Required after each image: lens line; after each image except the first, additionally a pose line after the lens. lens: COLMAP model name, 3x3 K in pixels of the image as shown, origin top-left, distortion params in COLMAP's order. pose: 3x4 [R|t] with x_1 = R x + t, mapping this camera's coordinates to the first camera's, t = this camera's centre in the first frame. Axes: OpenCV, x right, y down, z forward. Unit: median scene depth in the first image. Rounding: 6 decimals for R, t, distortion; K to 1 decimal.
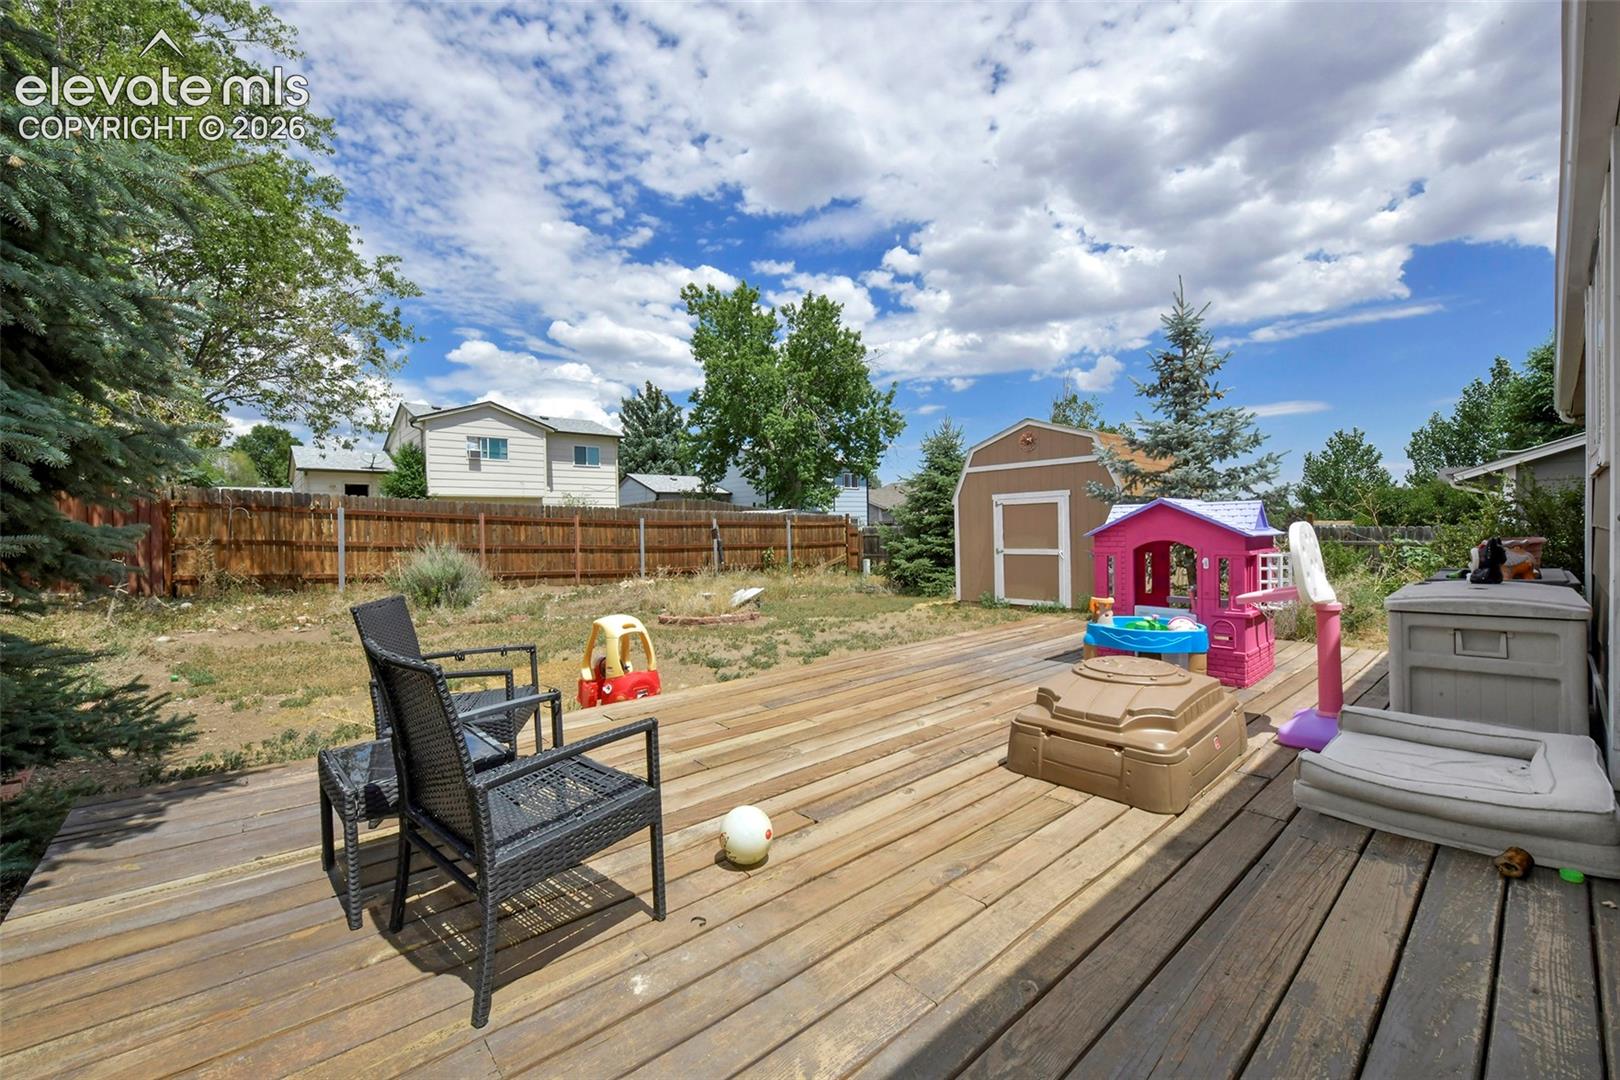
lens RADIAL K [[668.7, 0, 811.9], [0, 668.7, 528.8], [0, 0, 1]] dist [-0.026406, -0.000048]
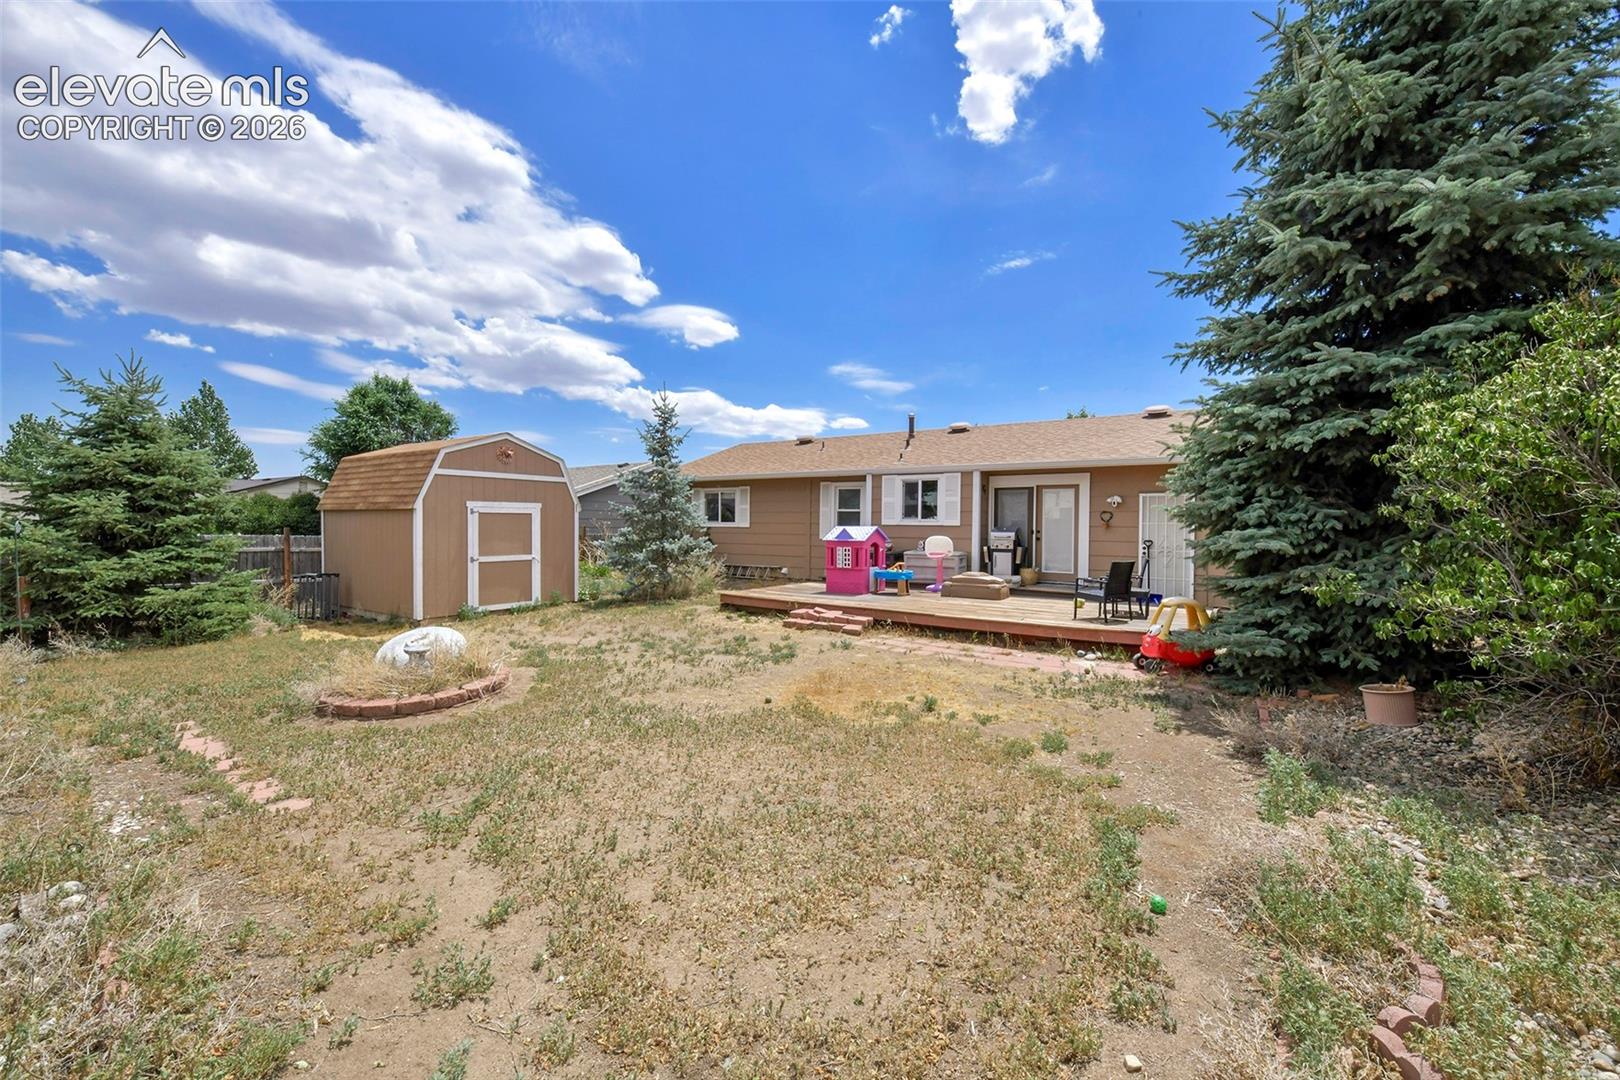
lens RADIAL K [[668.7, 0, 811.9], [0, 668.7, 528.8], [0, 0, 1]] dist [-0.026406, -0.000048]
pose [[-0.253403, 0.012094, 0.967285, -0.791652], [-0.003787, 0.999902, -0.013494, 0.000043], [-0.967353, -0.007082, -0.253333, 0.770861]]
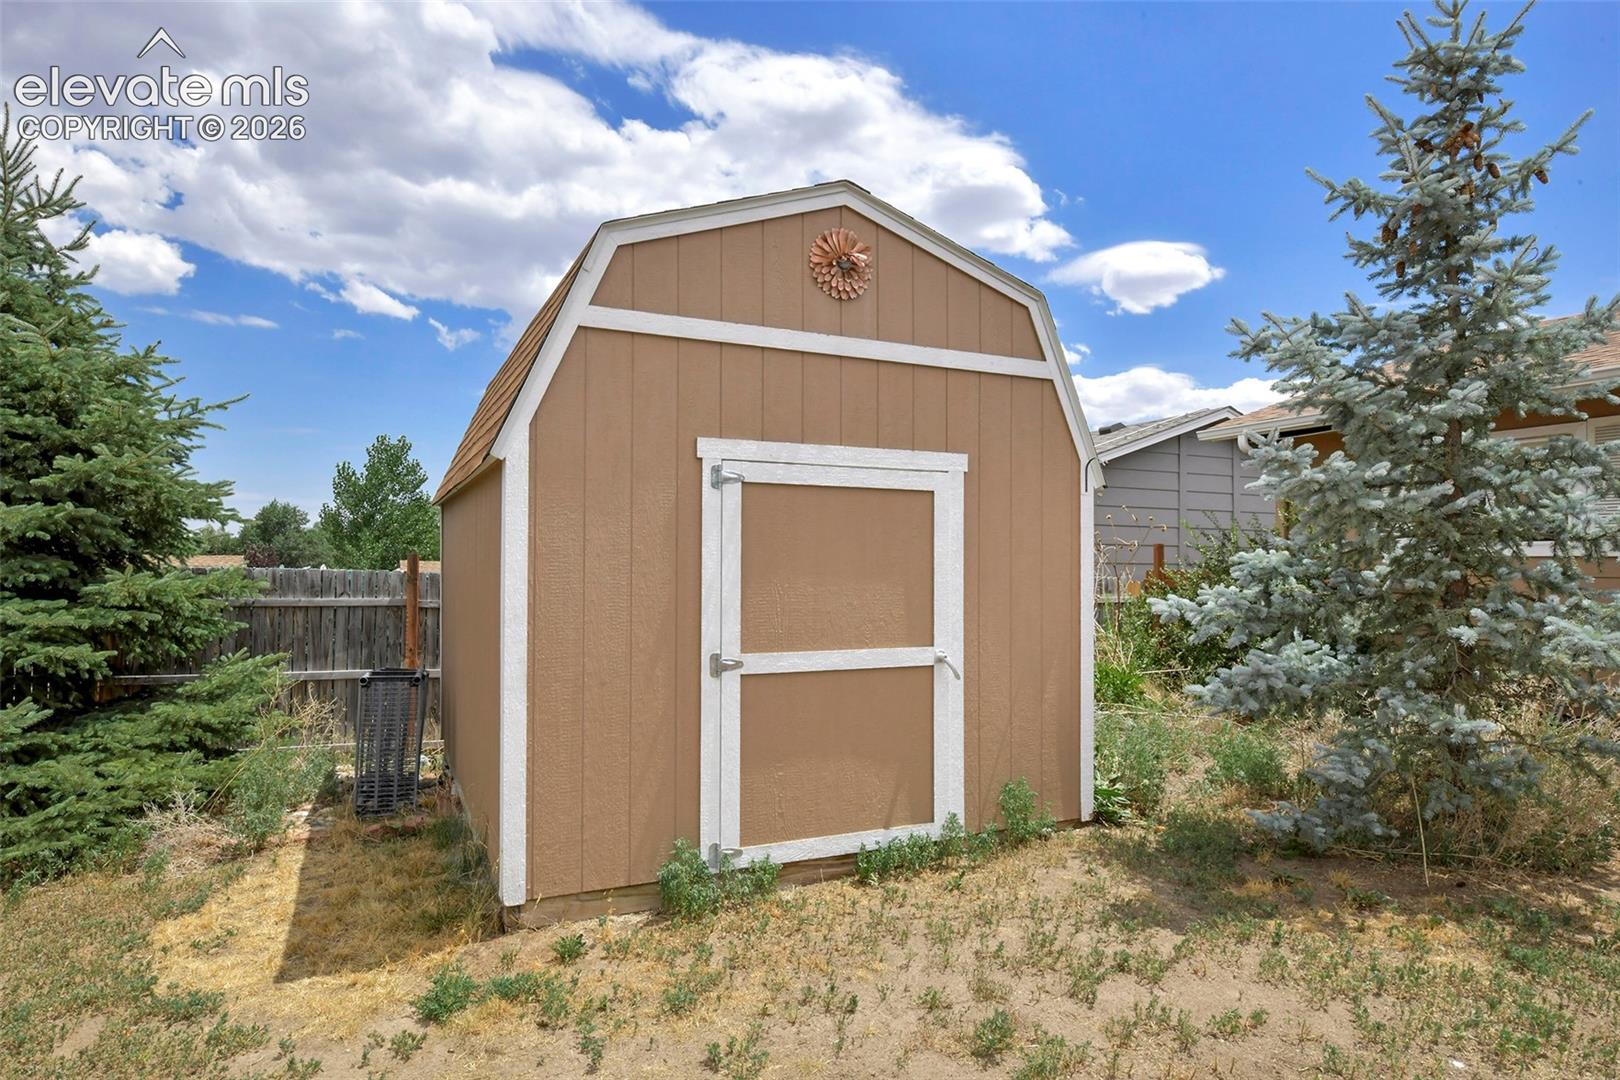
lens RADIAL K [[891.2, 0, 744.5], [0, 891.2, 545.7], [0, 0, 1]] dist [-0.002337, -0.000371]
pose [[0.310501, 0.039308, 0.949760, -0.037589], [-0.016993, 0.999215, -0.035799, 0.000826], [-0.950421, -0.005024, 0.310925, 0.892600]]
